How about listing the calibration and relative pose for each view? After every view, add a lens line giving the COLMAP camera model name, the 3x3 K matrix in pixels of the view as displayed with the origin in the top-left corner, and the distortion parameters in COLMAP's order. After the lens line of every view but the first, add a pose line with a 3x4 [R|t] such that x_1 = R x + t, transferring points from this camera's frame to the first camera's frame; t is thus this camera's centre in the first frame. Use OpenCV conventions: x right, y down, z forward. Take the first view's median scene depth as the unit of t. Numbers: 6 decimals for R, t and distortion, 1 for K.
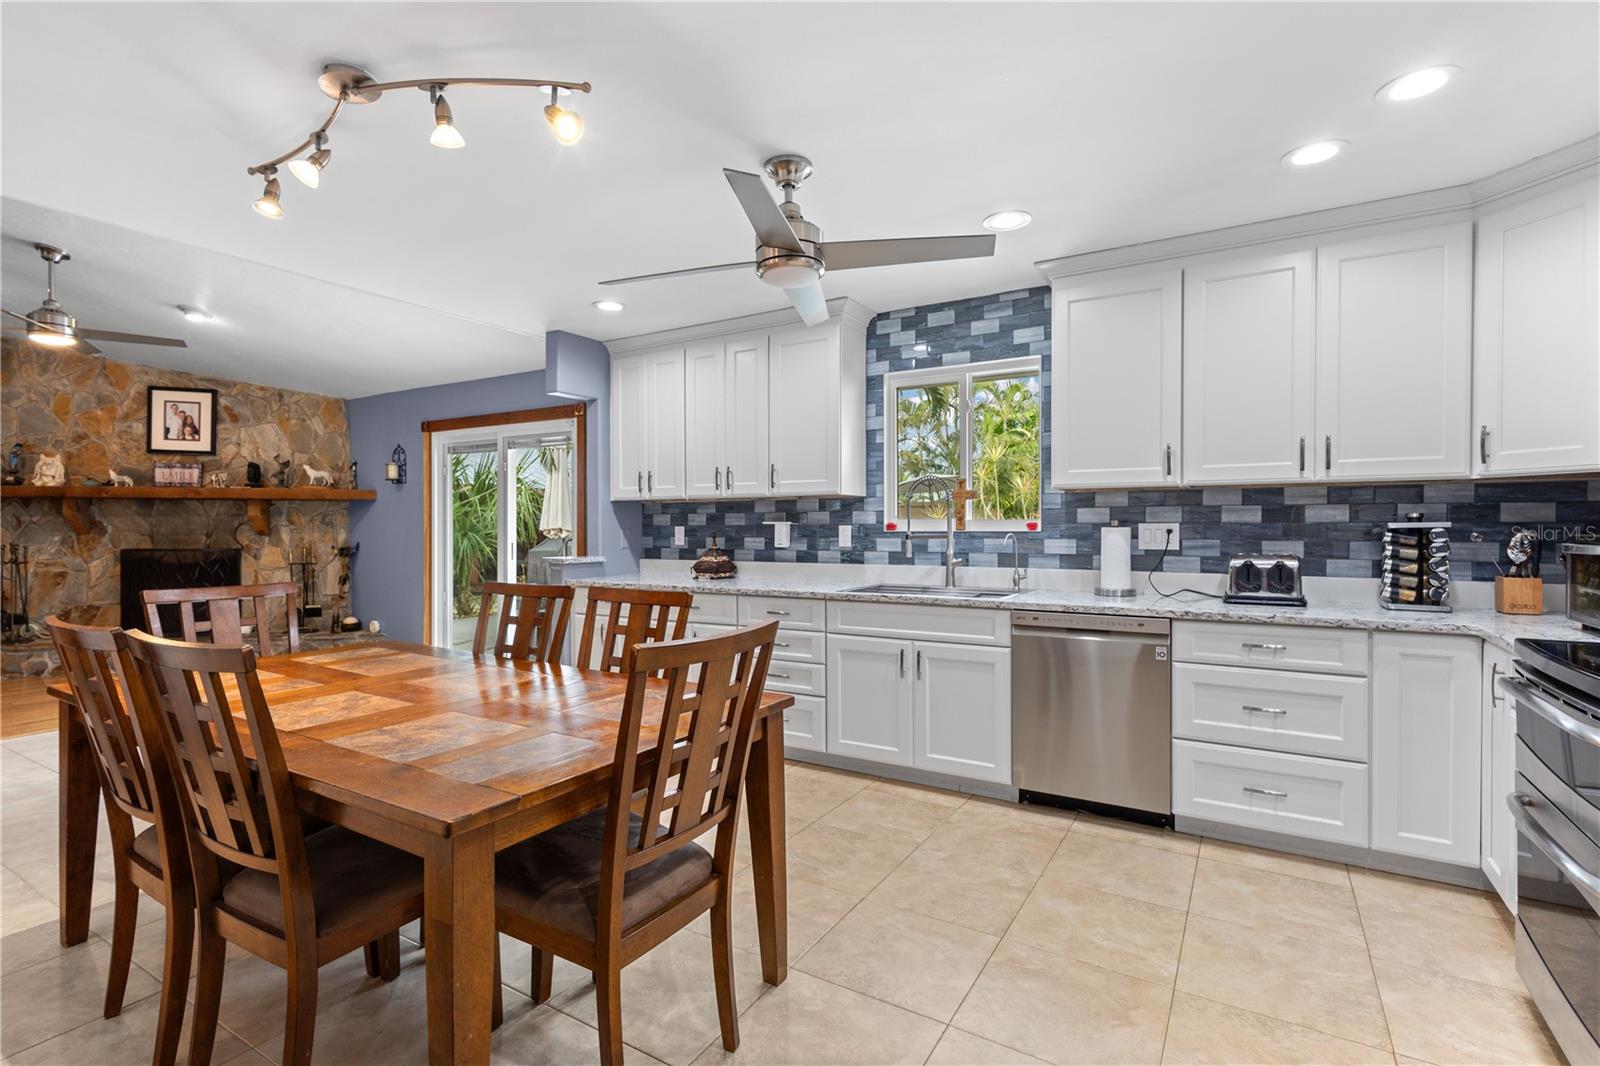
lens RADIAL K [[746.2, 0, 800.0], [0, 746.2, 533.0], [0, 0, 1]] dist [0.016973, -0.006850]
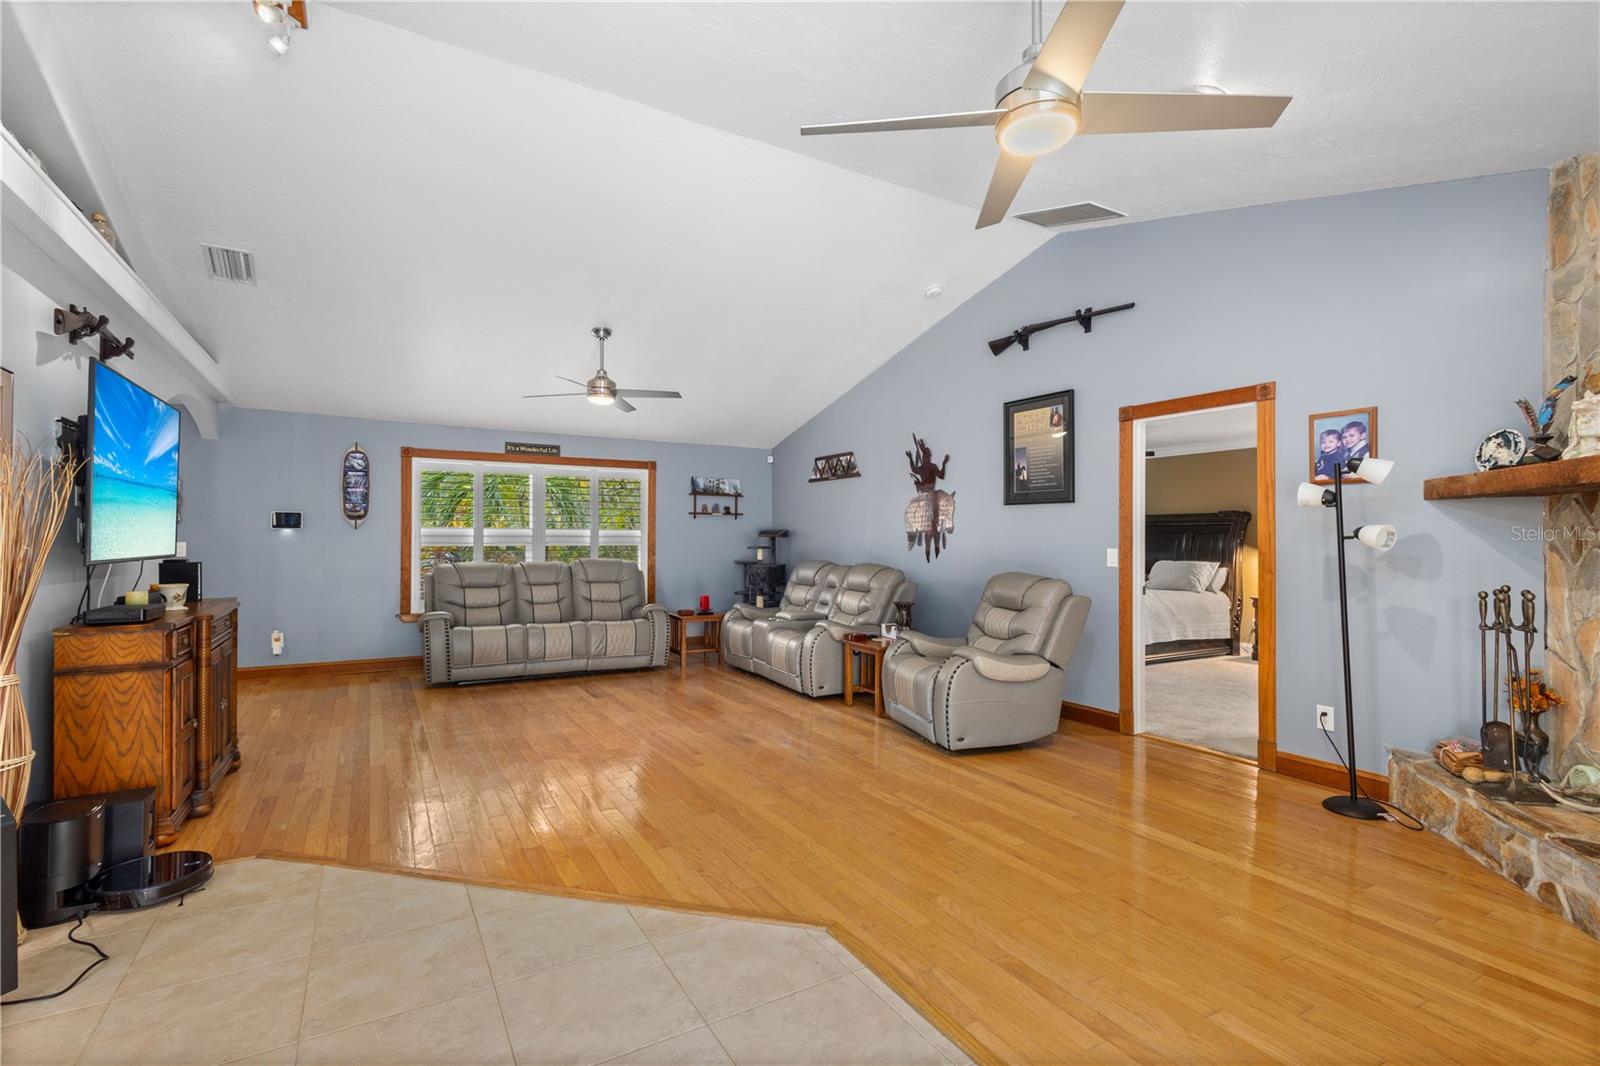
lens RADIAL K [[731.3, 0, 786.2], [0, 731.3, 532.4], [0, 0, 1]] dist [-0.001227, -0.000260]
pose [[-0.491991, -0.004494, -0.870588, -0.385298], [-0.011463, 0.999933, 0.001316, -0.015855], [0.870525, 0.010627, -0.492010, 0.772684]]
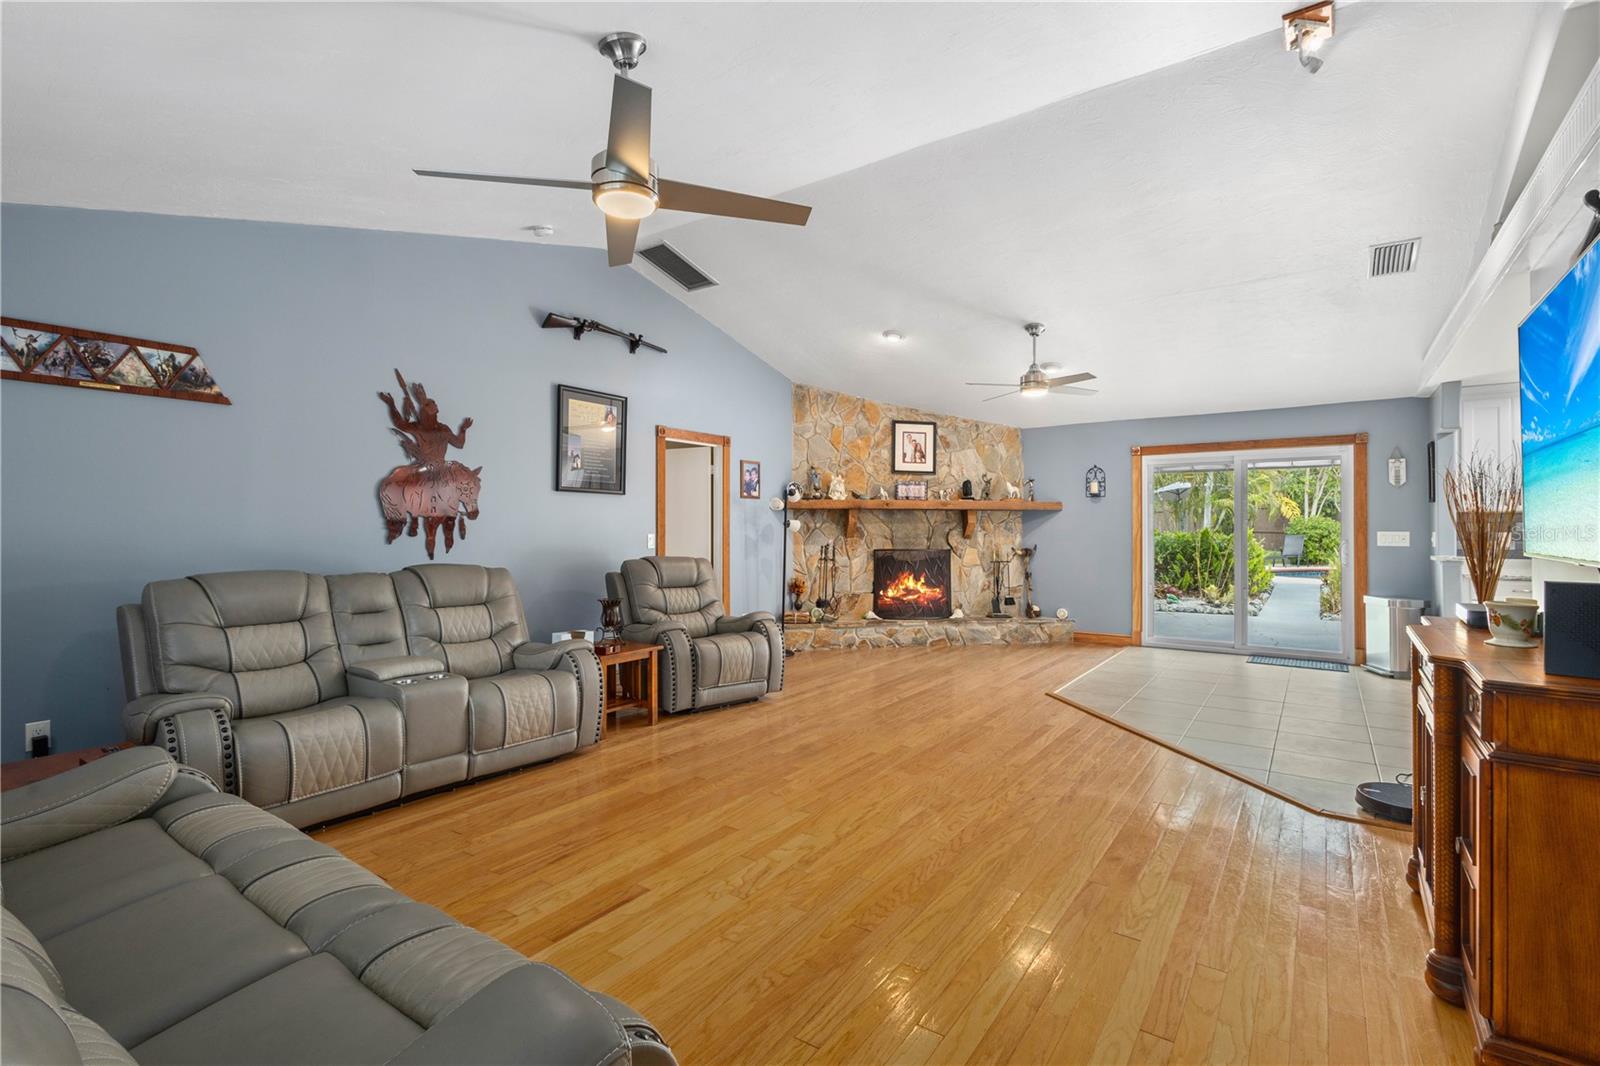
lens RADIAL K [[749.8, 0, 802.7], [0, 749.8, 525.1], [0, 0, 1]] dist [0.013210, -0.000060]
pose [[0.998077, 0.000844, -0.061984, -0.941461], [-0.001925, 0.999847, -0.017392, 0.002678], [0.061959, 0.017478, 0.997926, -0.263419]]
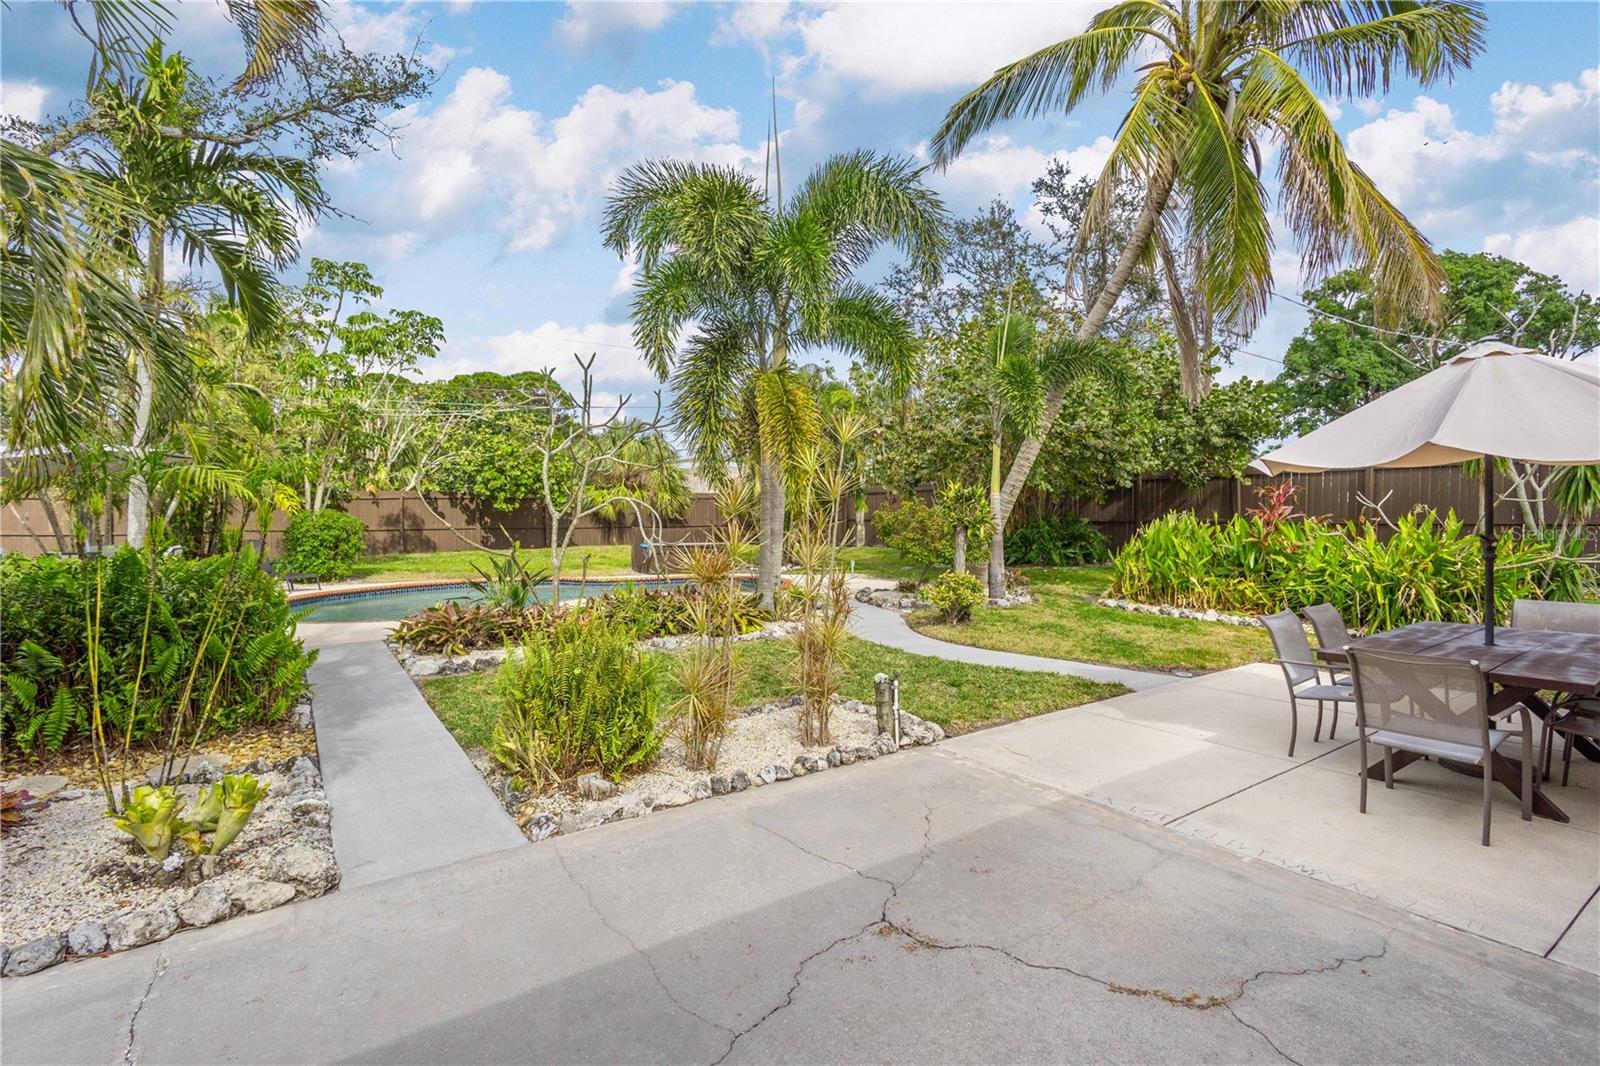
lens RADIAL K [[746.2, 0, 800.0], [0, 746.2, 533.0], [0, 0, 1]] dist [0.016973, -0.006850]
pose [[0.412268, -0.022375, 0.910788, -0.334585], [0.016425, 0.999718, 0.017125, -0.048035], [-0.910914, 0.007900, 0.412520, 1.029498]]
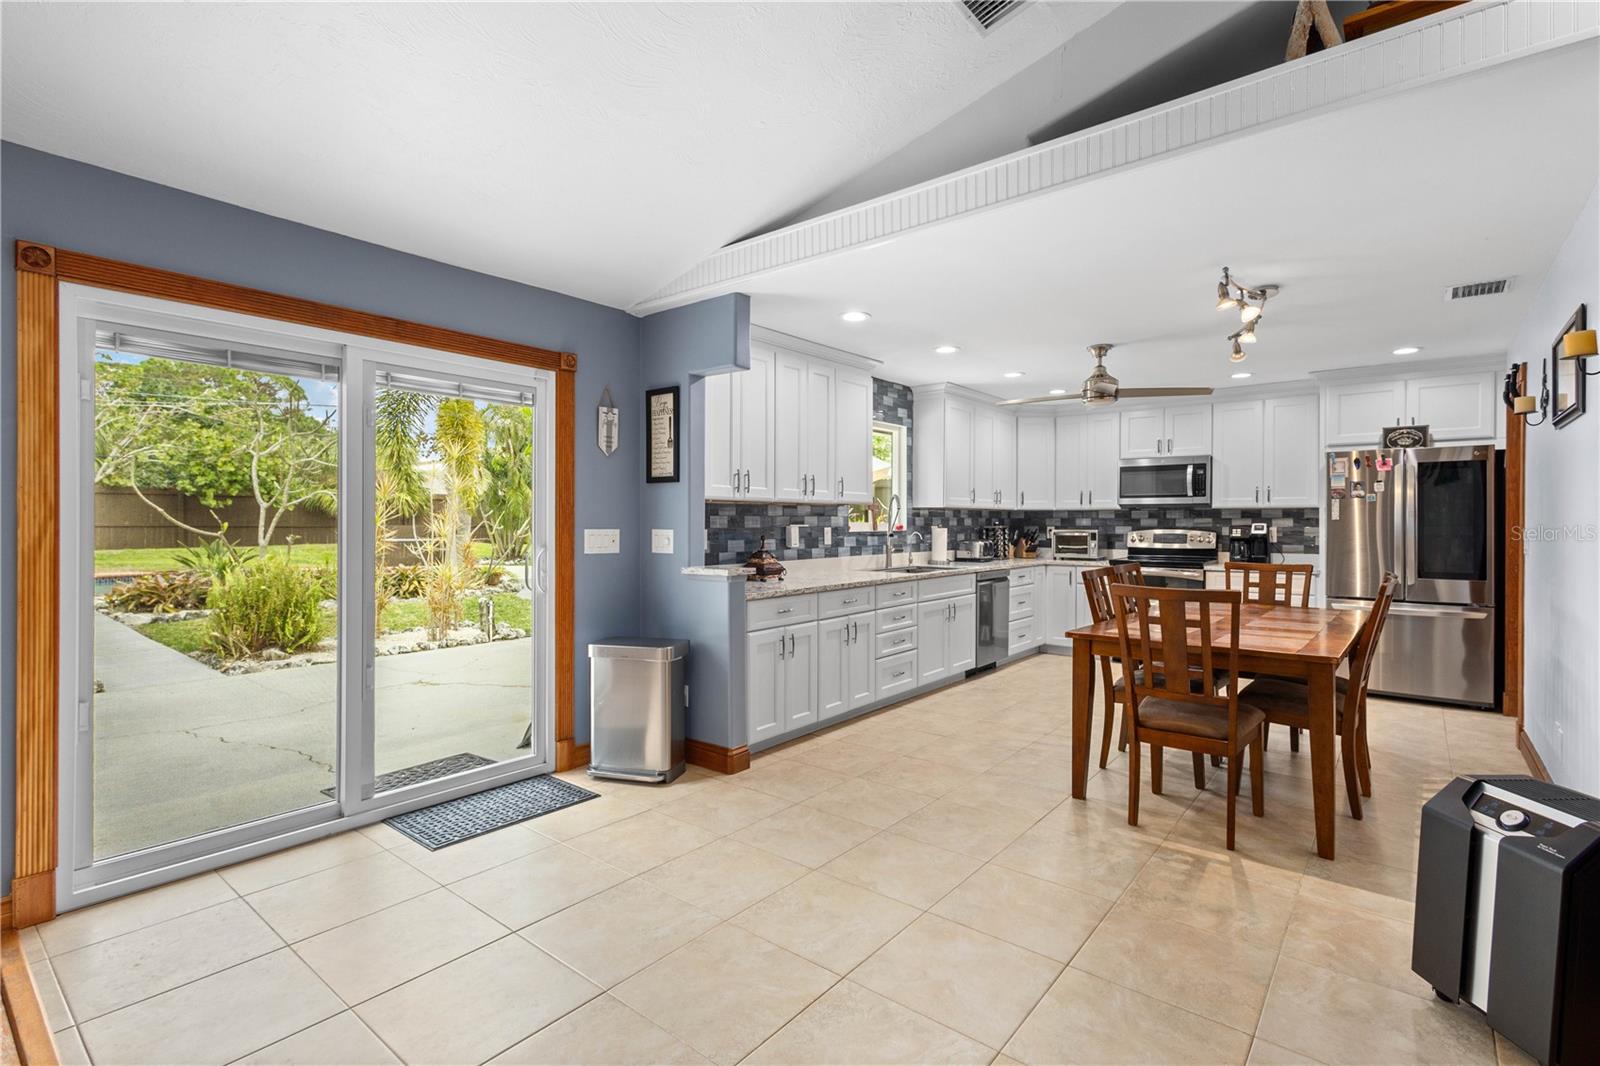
lens RADIAL K [[749.8, 0, 802.7], [0, 749.8, 525.1], [0, 0, 1]] dist [0.013210, -0.000060]
pose [[0.138816, -0.001549, 0.990317, -0.786167], [0.008714, 0.999962, 0.000342, -0.009813], [-0.990280, 0.008582, 0.138824, 0.564272]]
